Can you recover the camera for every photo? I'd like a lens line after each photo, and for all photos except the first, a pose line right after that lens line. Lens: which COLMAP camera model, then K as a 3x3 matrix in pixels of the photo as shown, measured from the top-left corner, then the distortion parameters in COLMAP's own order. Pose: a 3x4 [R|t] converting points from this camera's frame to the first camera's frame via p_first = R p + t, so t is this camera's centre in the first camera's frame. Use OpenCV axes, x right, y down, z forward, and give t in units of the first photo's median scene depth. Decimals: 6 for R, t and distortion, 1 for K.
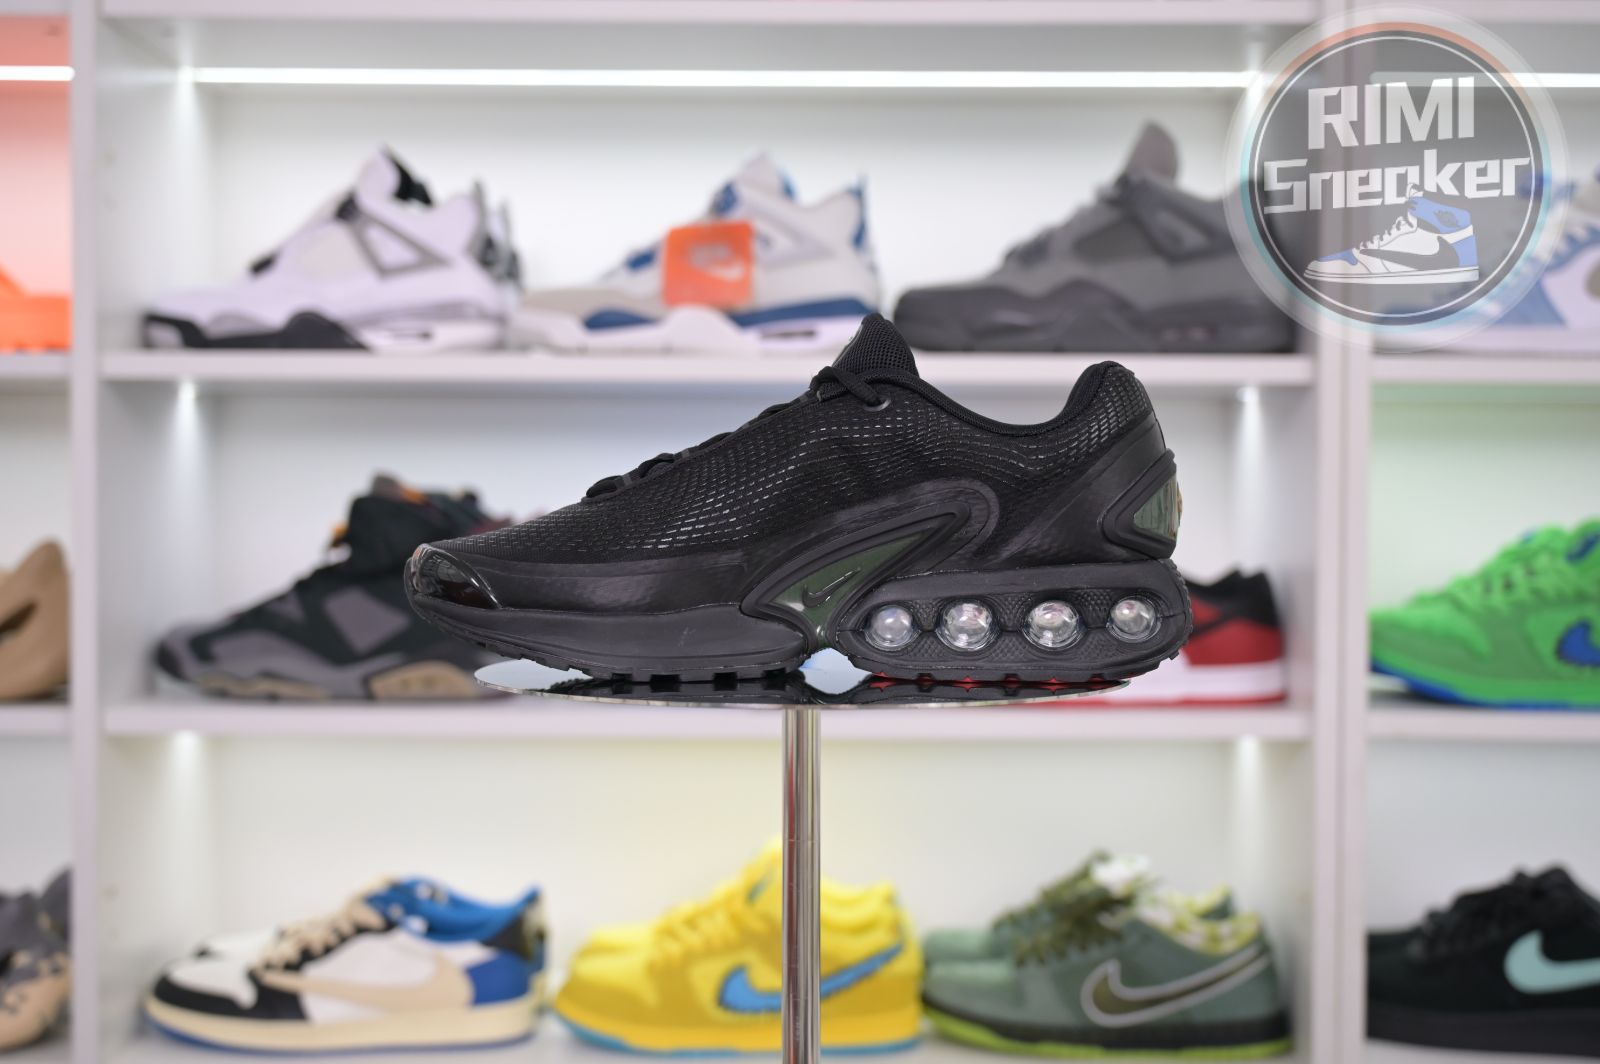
lens RADIAL K [[2057.2, 0, 800.0], [0, 2057.2, 532.0], [0, 0, 1]] dist [0.004314, 0.001676]
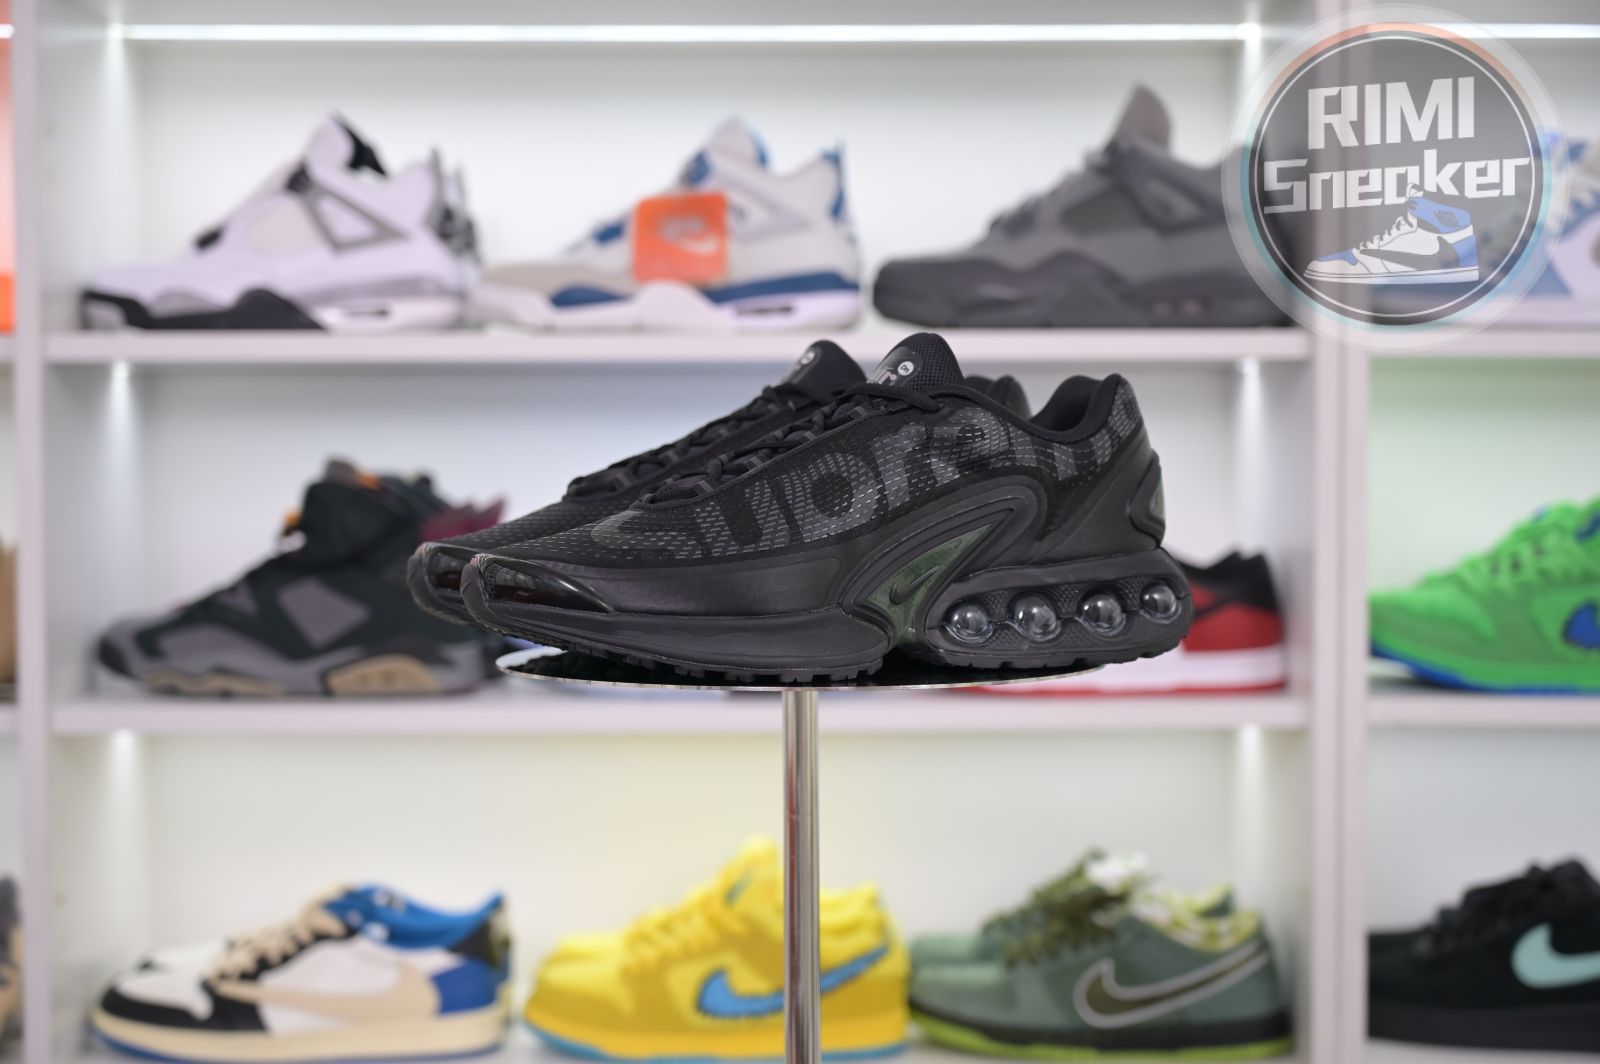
lens RADIAL K [[2498.0, 0, 800.0], [0, 2498.0, 532.0], [0, 0, 1]] dist [-0.009790, -0.018886]
pose [[0.999771, -0.008177, 0.019770, -0.012554], [0.007886, 0.999860, 0.014749, -0.009661], [-0.019888, -0.014590, 0.999696, -0.158257]]
